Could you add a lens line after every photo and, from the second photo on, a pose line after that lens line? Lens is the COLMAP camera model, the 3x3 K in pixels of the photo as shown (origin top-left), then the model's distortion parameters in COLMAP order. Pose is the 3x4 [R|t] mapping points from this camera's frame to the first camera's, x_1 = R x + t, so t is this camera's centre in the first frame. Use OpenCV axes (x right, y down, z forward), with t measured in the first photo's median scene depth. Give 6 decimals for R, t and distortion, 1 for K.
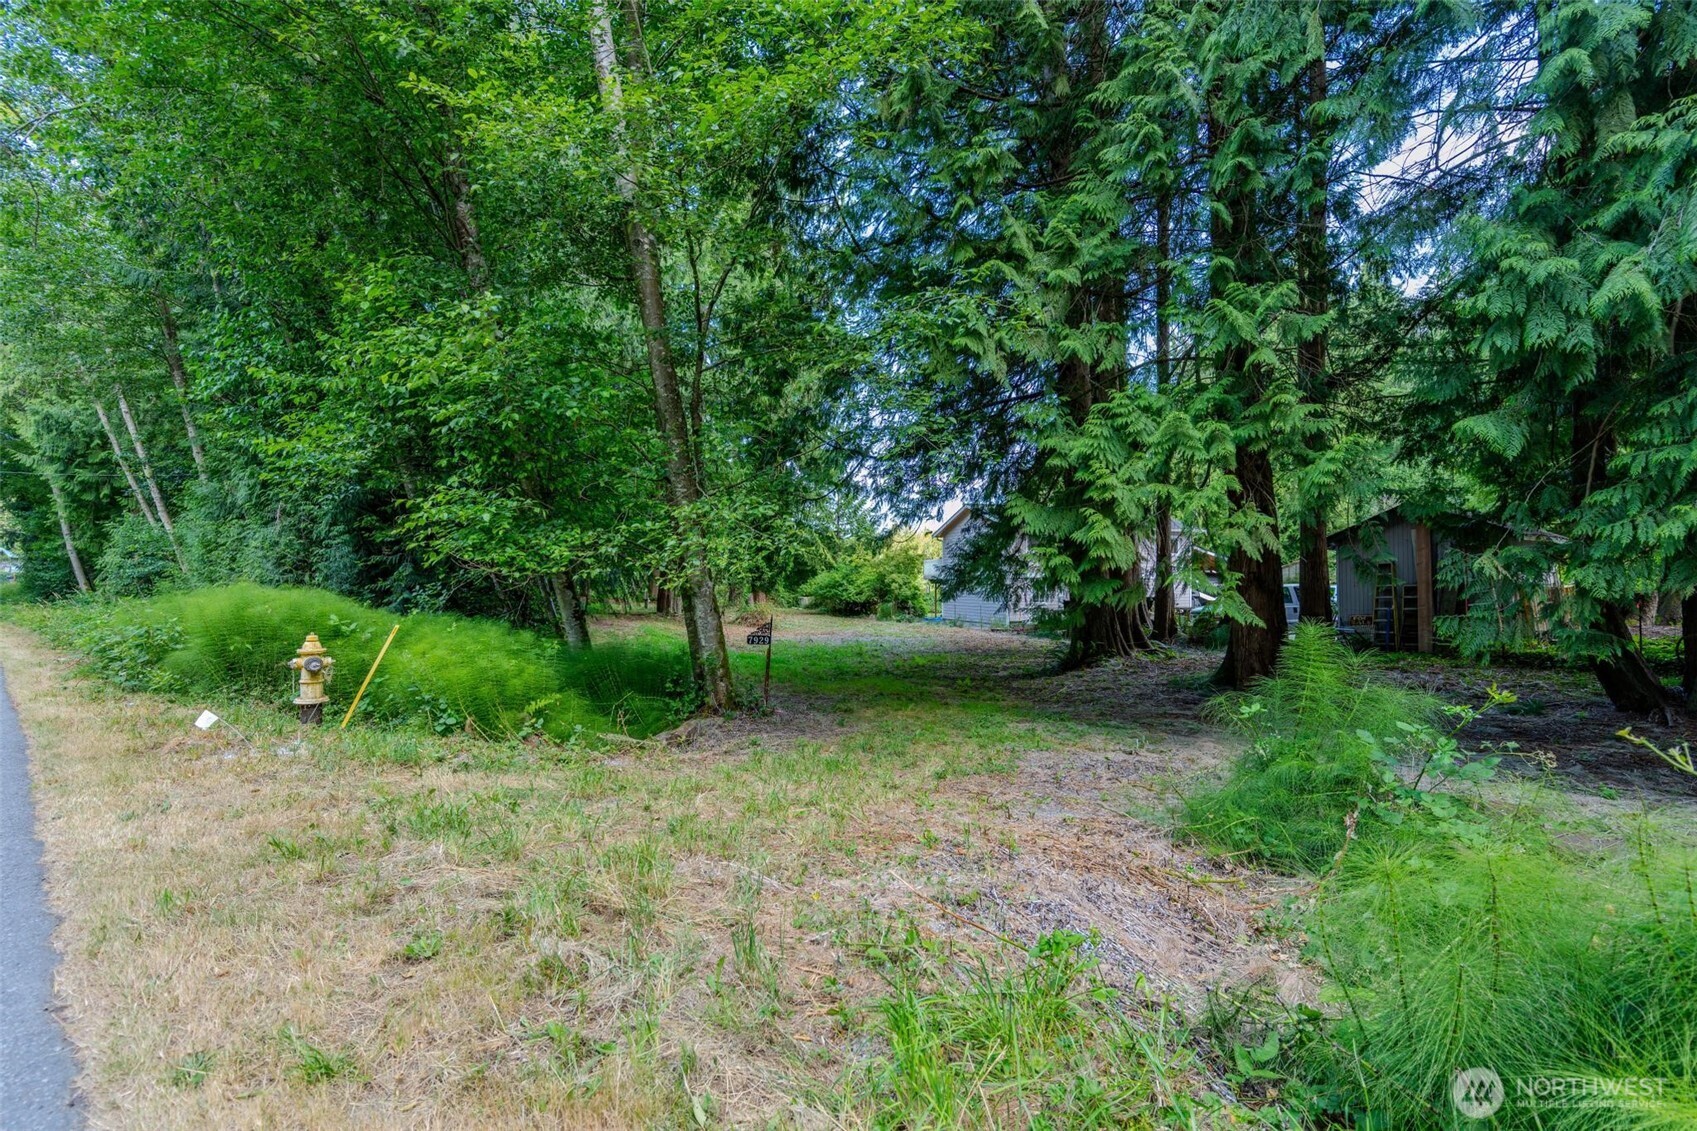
lens RADIAL K [[749.6, 0, 844.1], [0, 749.6, 570.6], [0, 0, 1]] dist [-0.000129, 0.000000]
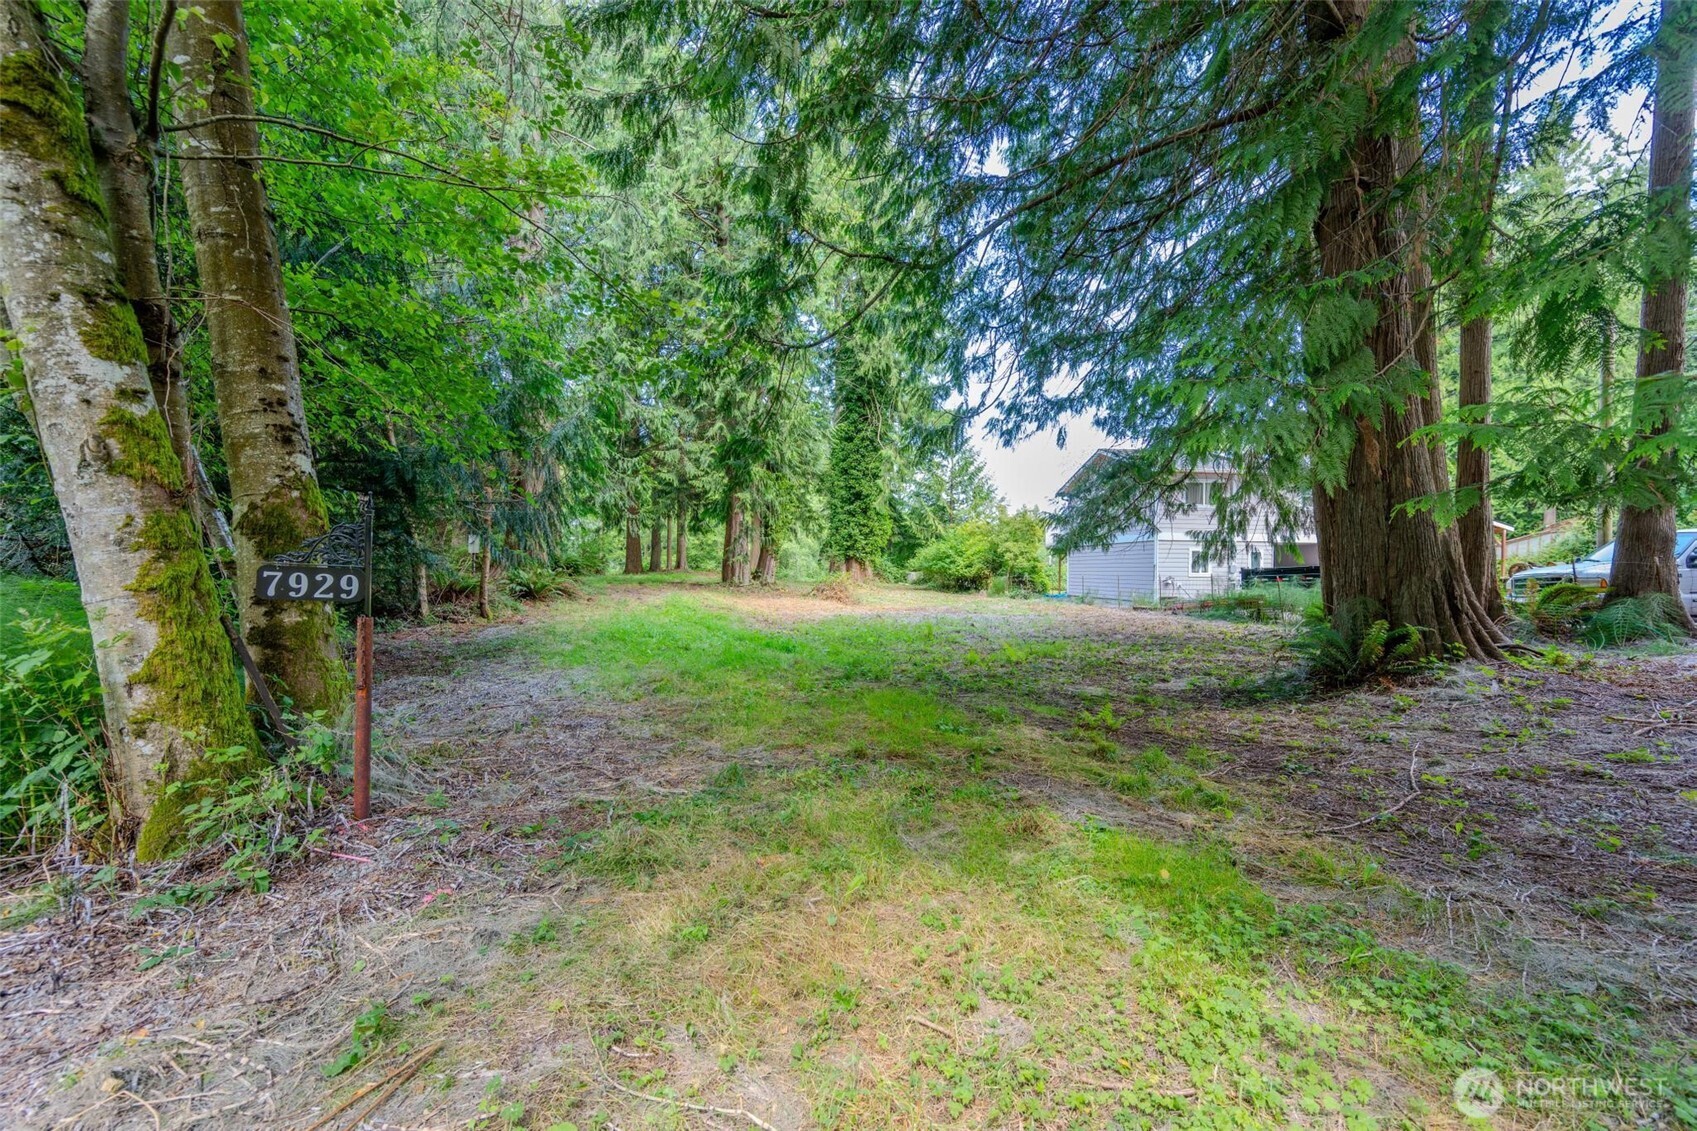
lens RADIAL K [[680.1, 0, 856.1], [0, 680.1, 562.4], [0, 0, 1]] dist [-0.002880, -0.000818]
pose [[0.984246, 0.002861, -0.176782, 0.031419], [-0.001434, 0.999965, 0.008197, 0.020135], [0.176799, -0.007814, 0.984216, 0.203191]]
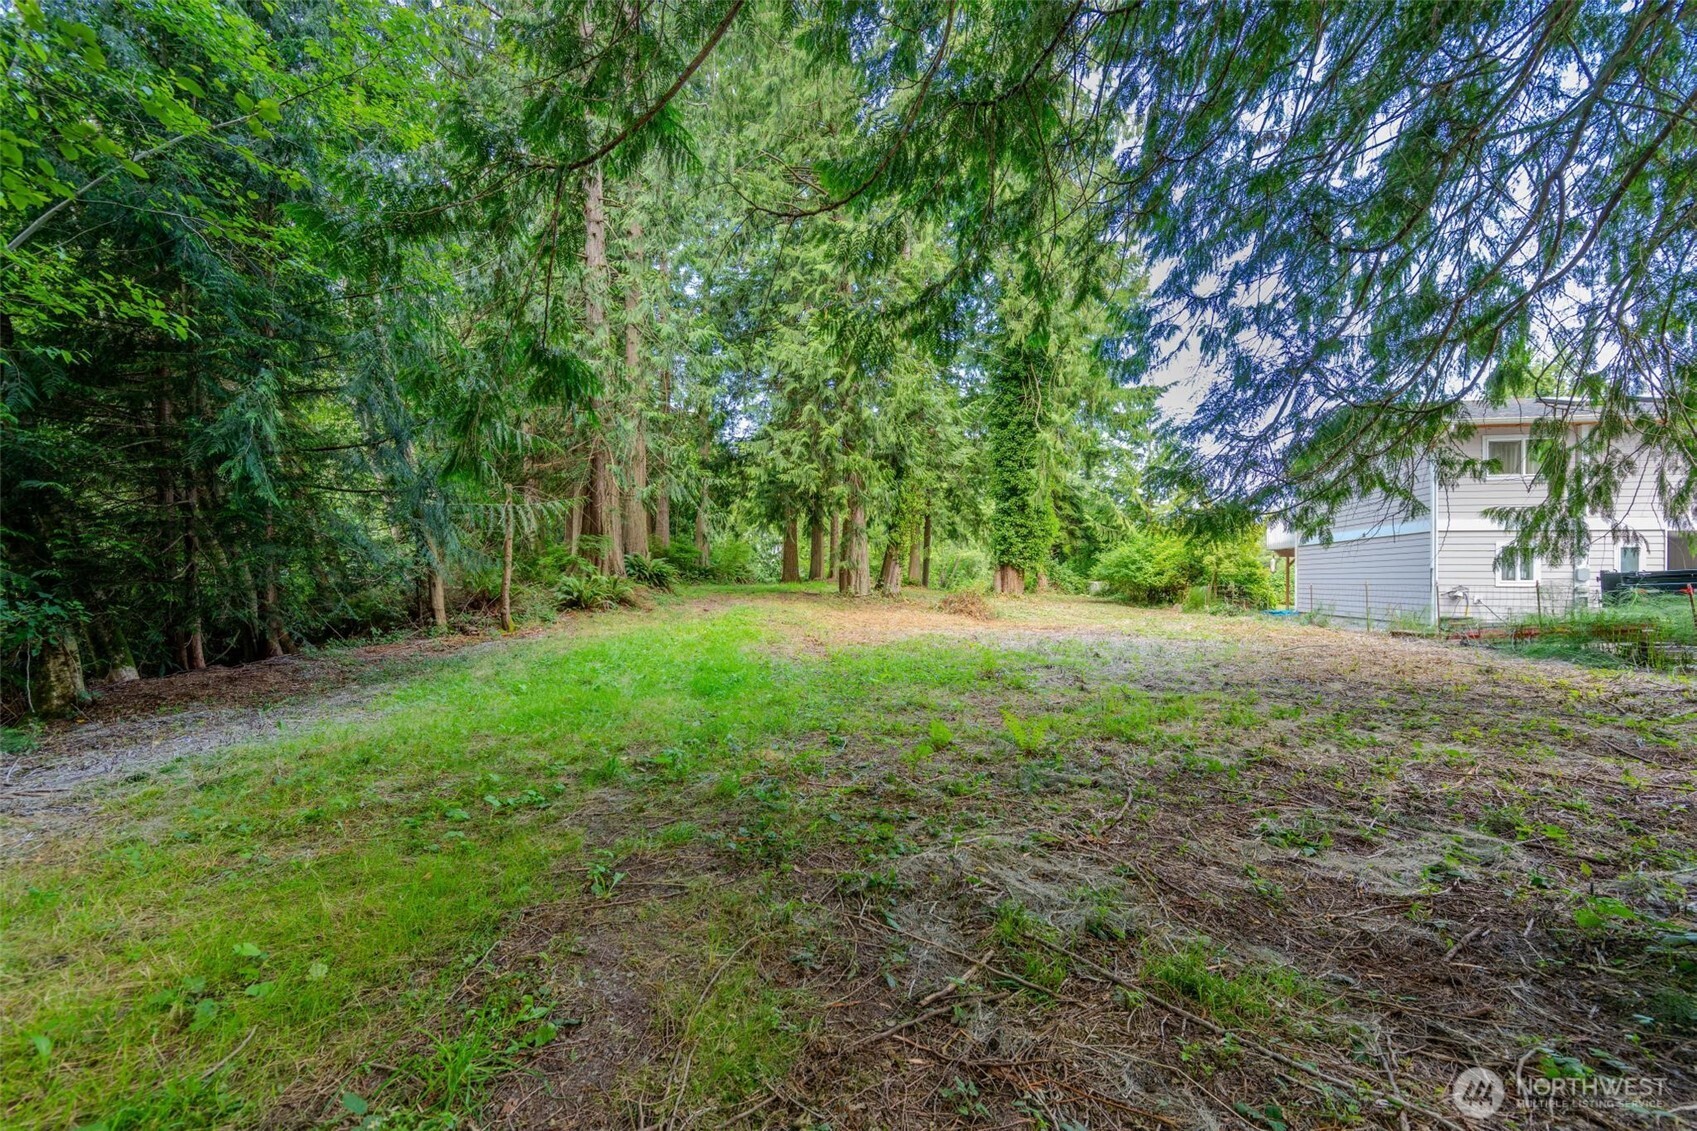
lens RADIAL K [[680.1, 0, 851.0], [0, 680.1, 566.9], [0, 0, 1]] dist [-0.002880, -0.000818]
pose [[0.879736, -0.005805, -0.475426, 0.069165], [0.005312, 0.999983, -0.002382, 0.024569], [0.475432, -0.000430, 0.879752, 0.313961]]
